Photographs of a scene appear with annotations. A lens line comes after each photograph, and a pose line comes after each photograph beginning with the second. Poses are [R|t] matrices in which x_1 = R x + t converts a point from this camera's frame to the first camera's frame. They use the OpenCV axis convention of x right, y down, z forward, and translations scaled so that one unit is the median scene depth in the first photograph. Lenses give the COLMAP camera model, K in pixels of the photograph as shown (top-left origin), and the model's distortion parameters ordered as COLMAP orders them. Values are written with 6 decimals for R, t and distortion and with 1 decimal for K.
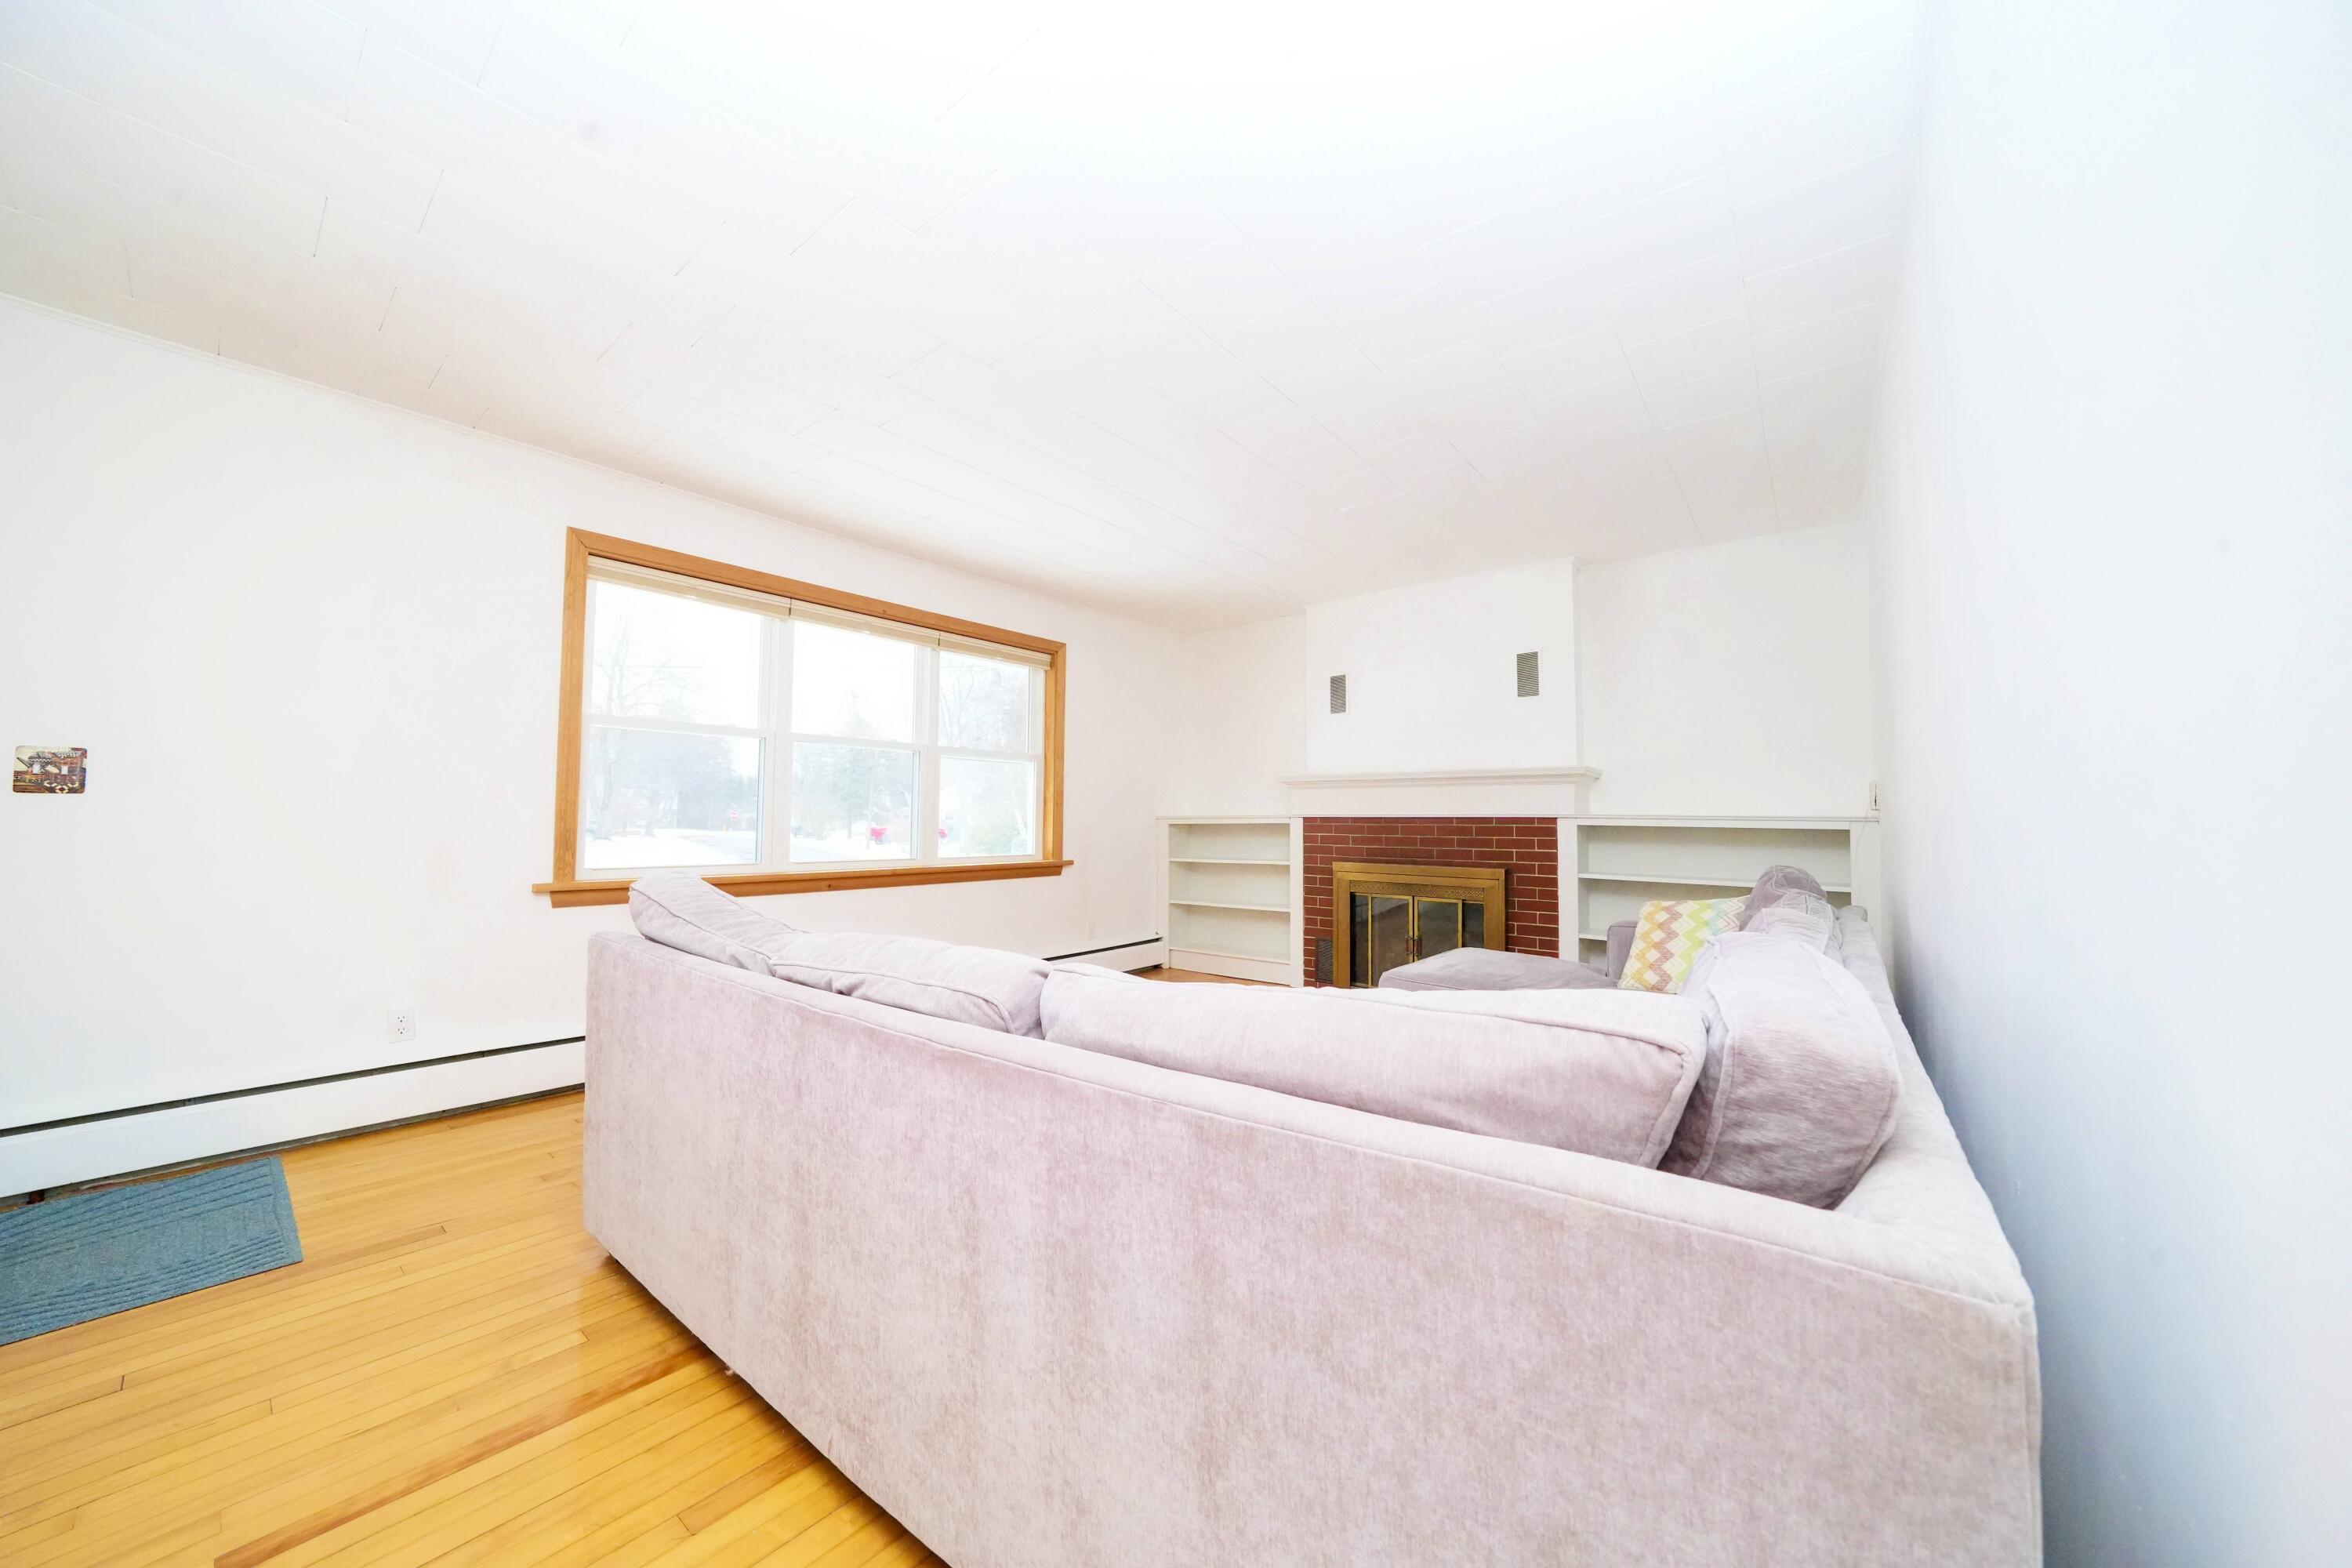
lens RADIAL K [[829.5, 0, 1176.9], [0, 829.5, 776.9], [0, 0, 1]] dist [-0.000633, -0.000033]
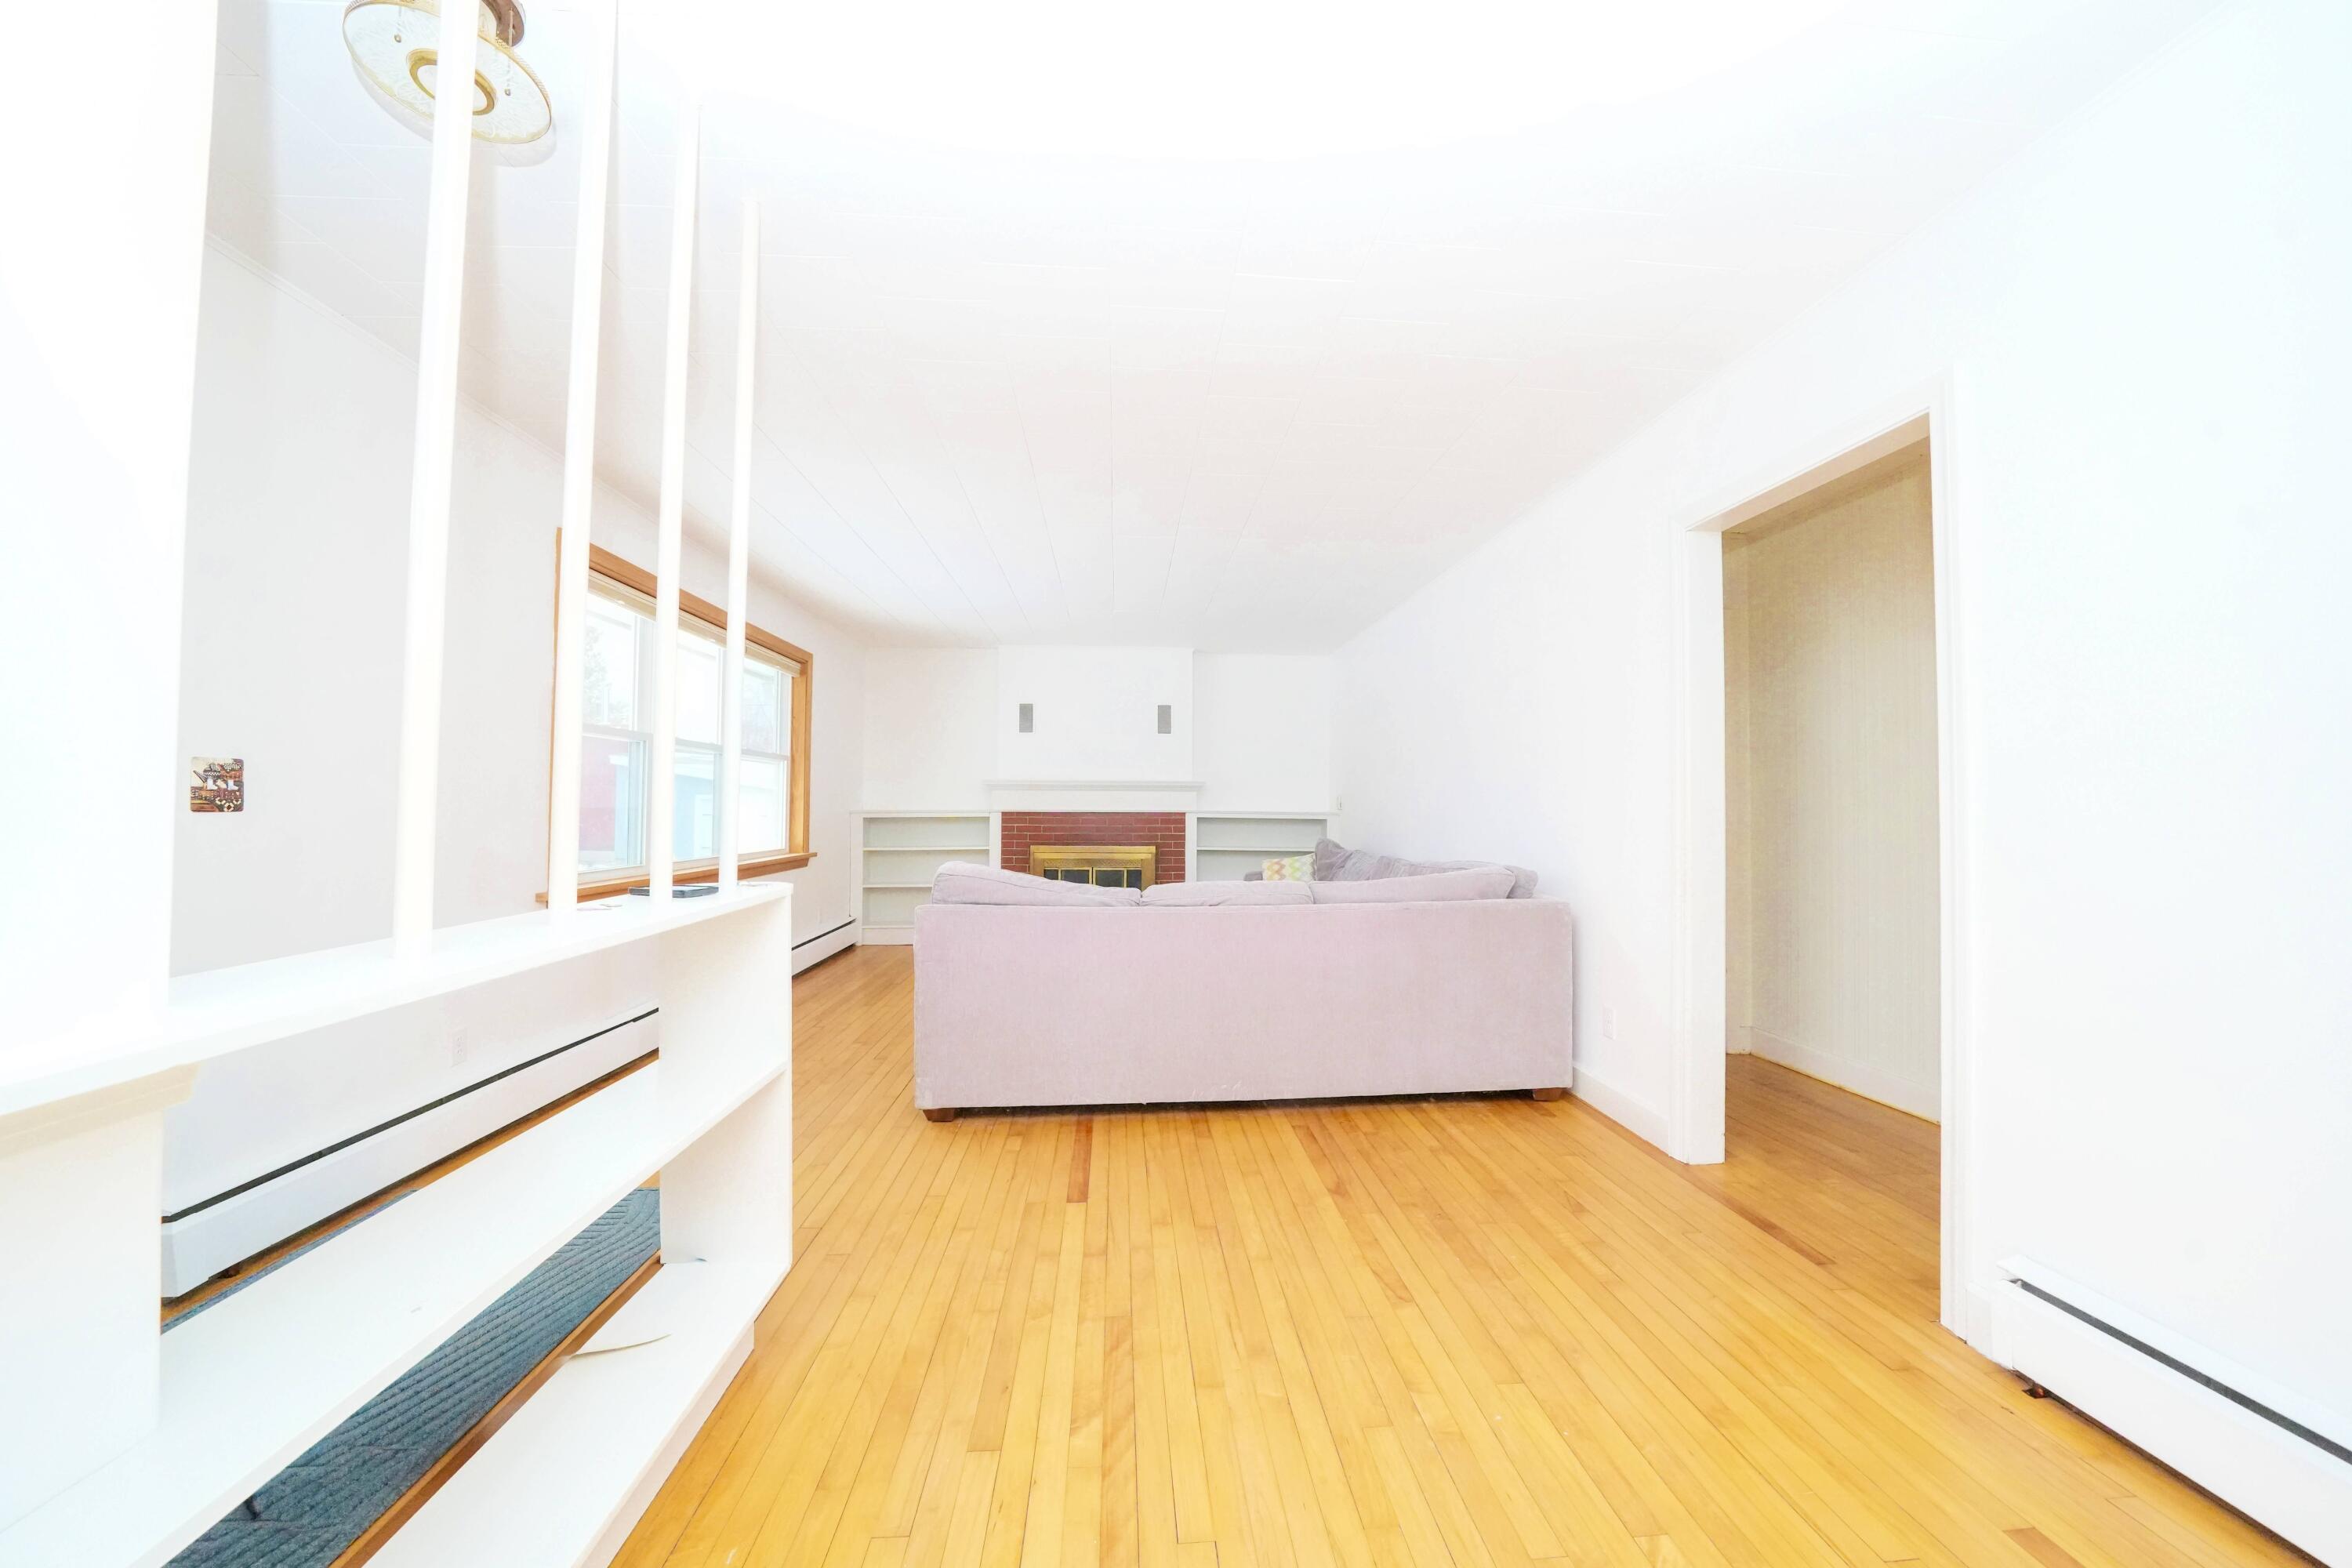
lens RADIAL K [[851.5, 0, 1178.1], [0, 851.5, 794.7], [0, 0, 1]] dist [0.000088, -0.000025]
pose [[0.731103, 0.006248, 0.682238, -0.633832], [-0.036111, 0.998911, 0.029550, -0.031396], [-0.681310, -0.046240, 0.730533, -0.176352]]
